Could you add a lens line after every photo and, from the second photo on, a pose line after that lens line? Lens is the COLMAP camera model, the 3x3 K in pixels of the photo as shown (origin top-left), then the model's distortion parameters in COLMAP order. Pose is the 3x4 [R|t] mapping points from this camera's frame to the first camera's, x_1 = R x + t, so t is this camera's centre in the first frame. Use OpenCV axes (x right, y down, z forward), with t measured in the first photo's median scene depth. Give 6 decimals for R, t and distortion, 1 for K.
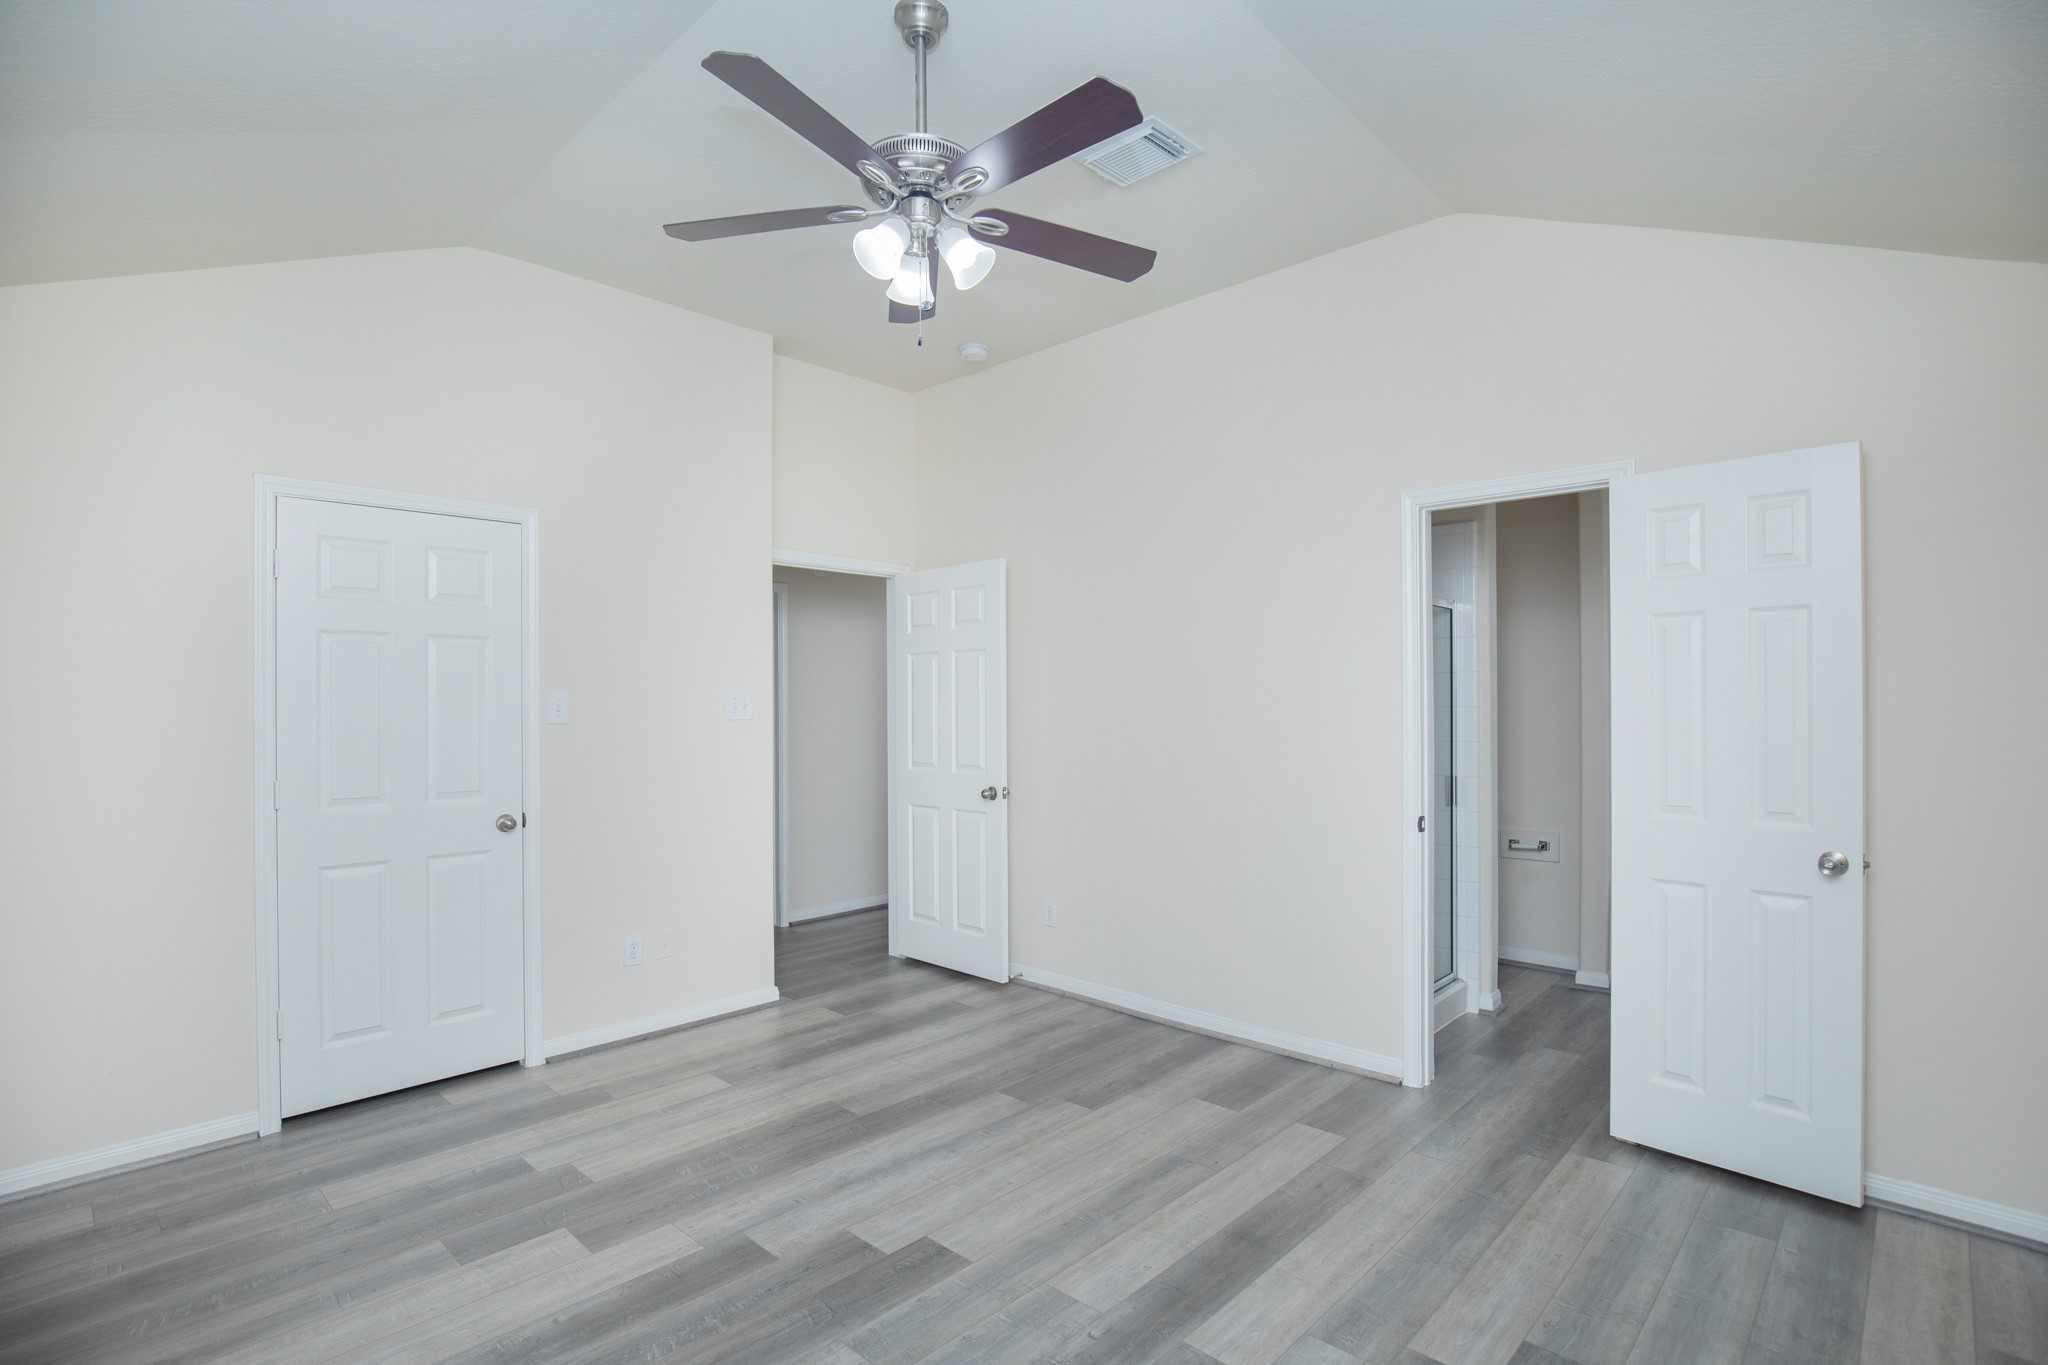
lens RADIAL K [[995.2, 0, 1033.3], [0, 995.2, 701.5], [0, 0, 1]] dist [-0.027360, 0.000172]
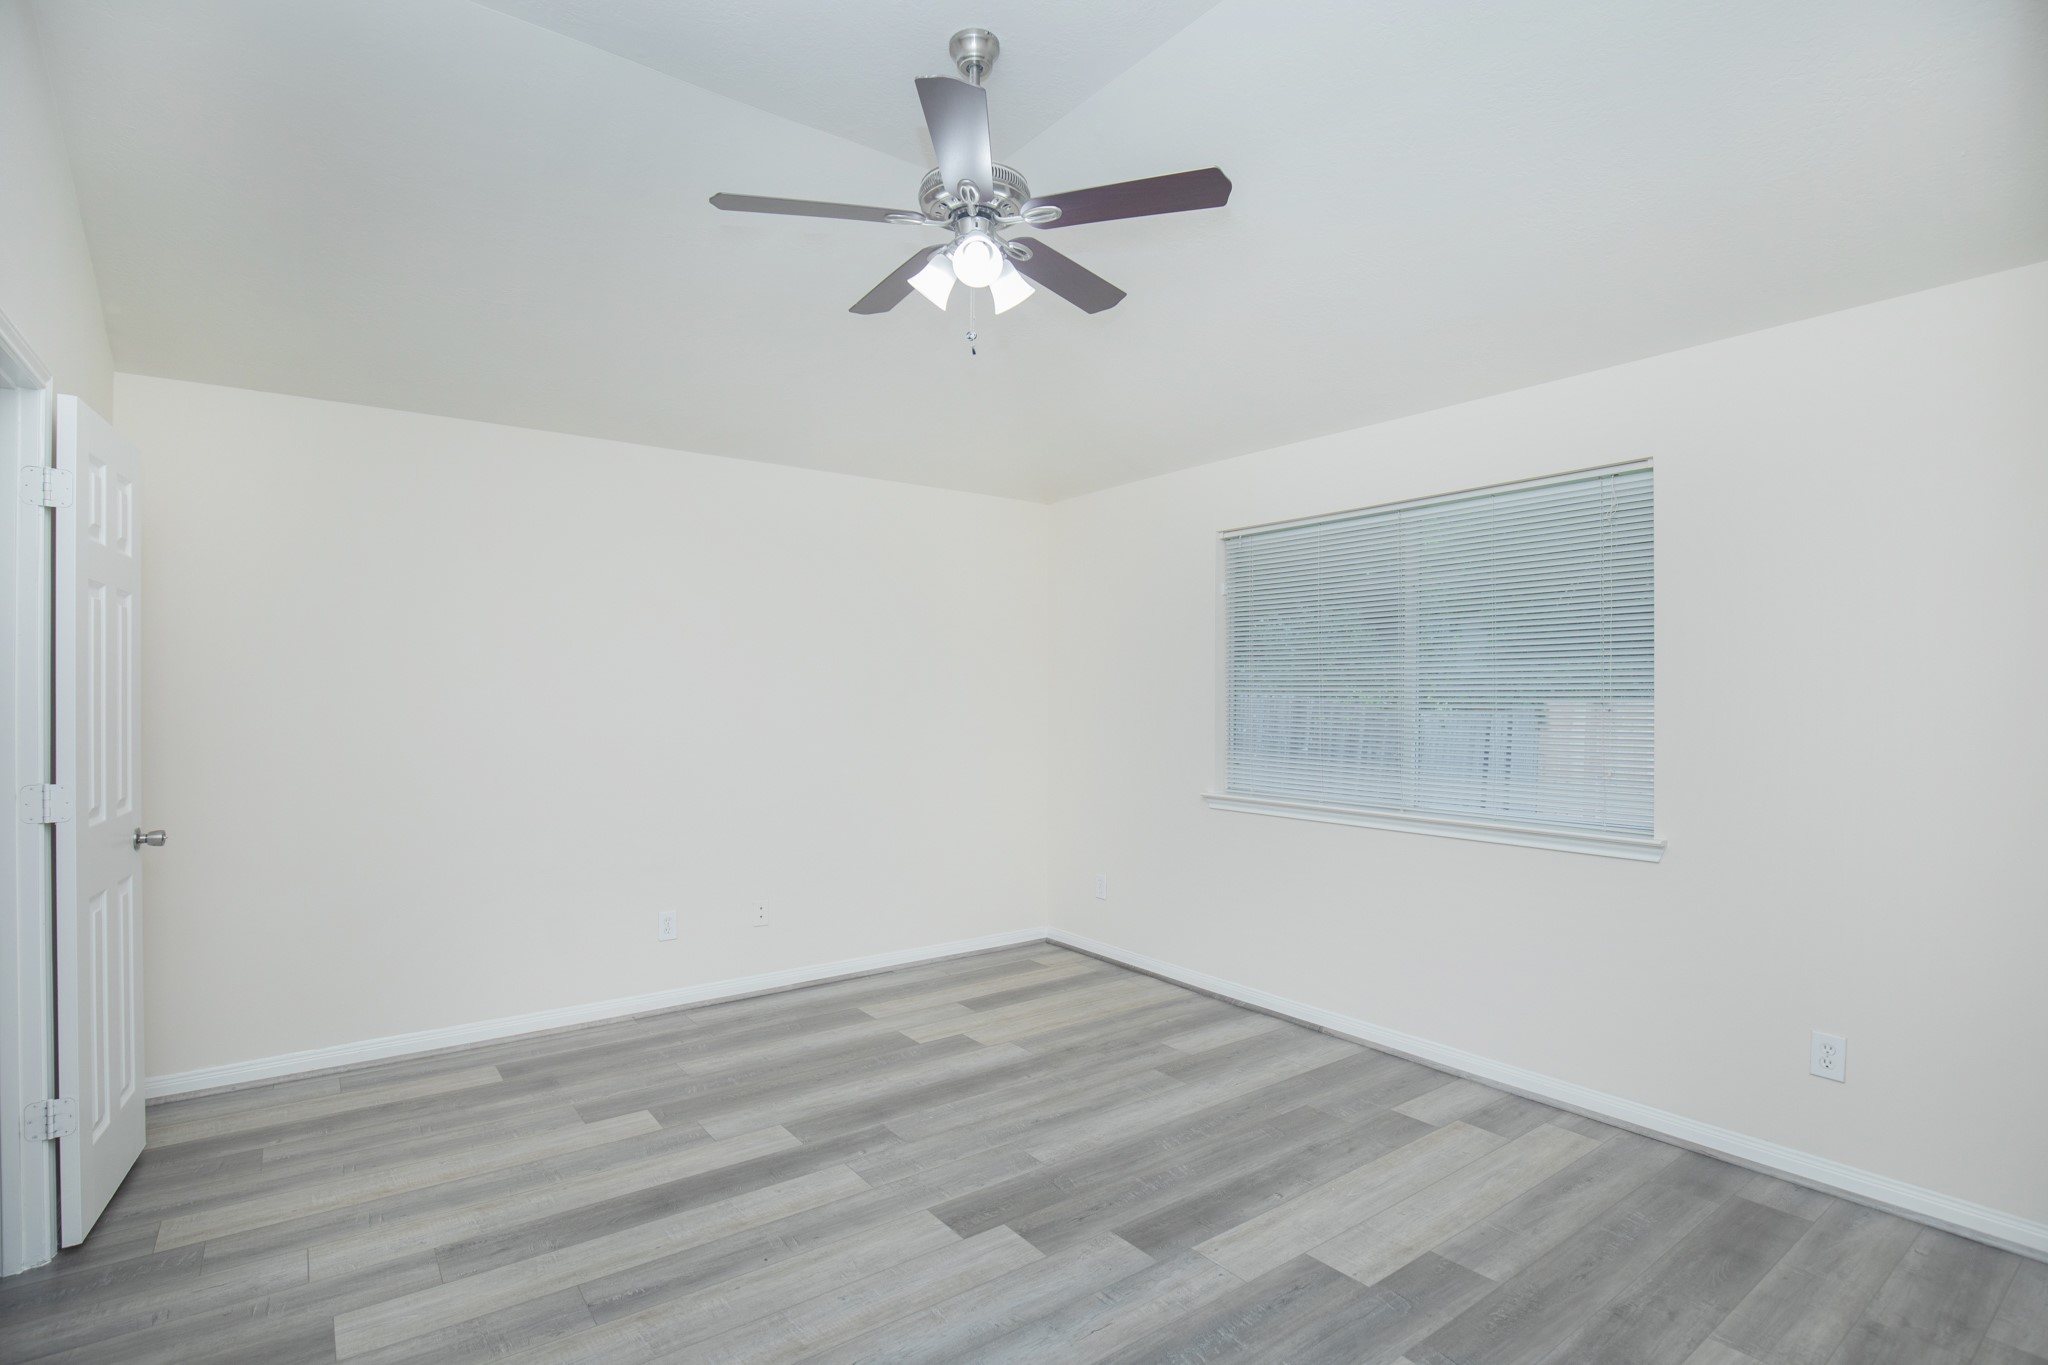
lens RADIAL K [[995.2, 0, 1033.3], [0, 995.2, 701.5], [0, 0, 1]] dist [-0.027360, 0.000172]
pose [[-0.985693, 0.002118, 0.168537, -0.346479], [0.002131, 0.999998, -0.000101, 0.018989], [-0.168537, 0.000259, -0.985695, 1.980802]]
